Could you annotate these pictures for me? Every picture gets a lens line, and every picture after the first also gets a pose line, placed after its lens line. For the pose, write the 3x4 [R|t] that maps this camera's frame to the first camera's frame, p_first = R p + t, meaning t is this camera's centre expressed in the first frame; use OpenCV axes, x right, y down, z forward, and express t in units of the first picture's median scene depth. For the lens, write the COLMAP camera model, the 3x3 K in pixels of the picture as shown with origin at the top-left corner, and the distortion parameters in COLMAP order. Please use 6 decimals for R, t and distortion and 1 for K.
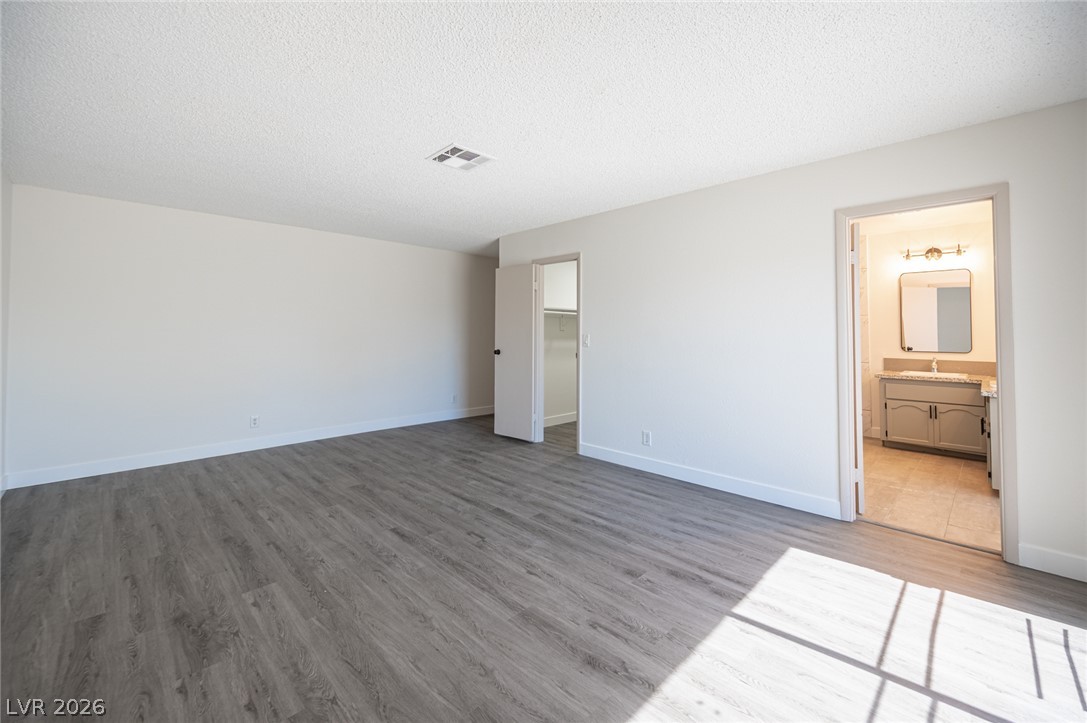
lens RADIAL K [[441.0, 0, 553.9], [0, 441.0, 320.8], [0, 0, 1]] dist [-0.000222, -0.000015]
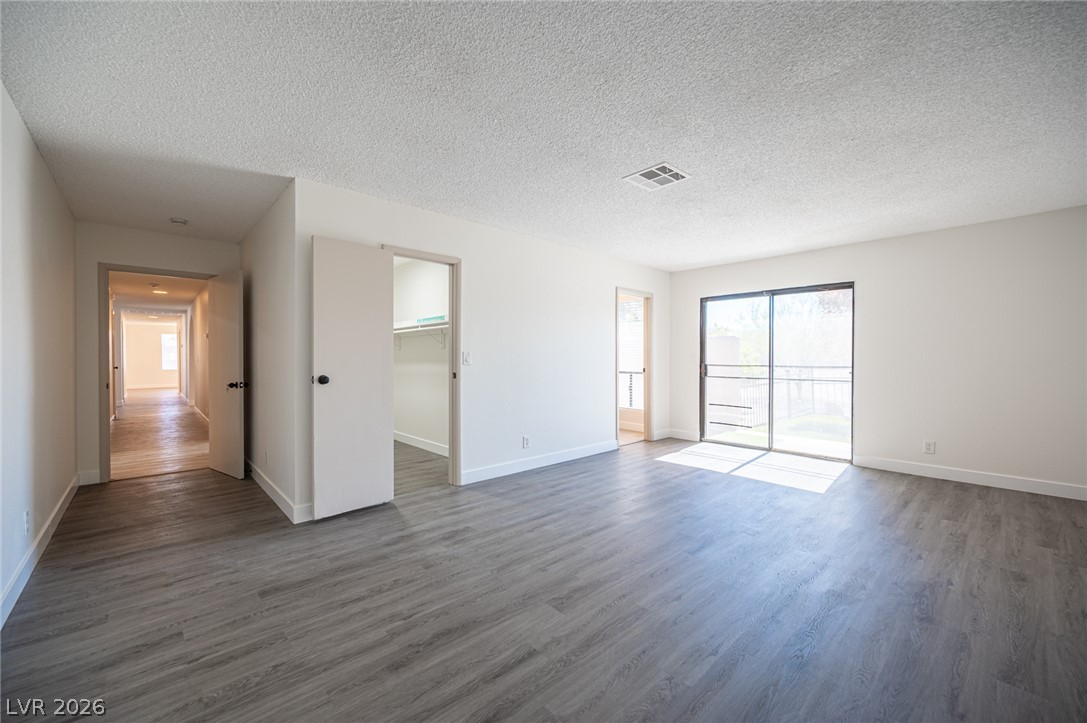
lens RADIAL K [[434.2, 0, 544.0], [0, 434.2, 358.7], [0, 0, 1]] dist [0.000210, 0.000134]
pose [[0.050748, -0.004444, 0.998702, -1.250172], [-0.030920, 0.999504, 0.006019, 0.053853], [-0.998233, -0.031185, 0.050586, 1.219186]]
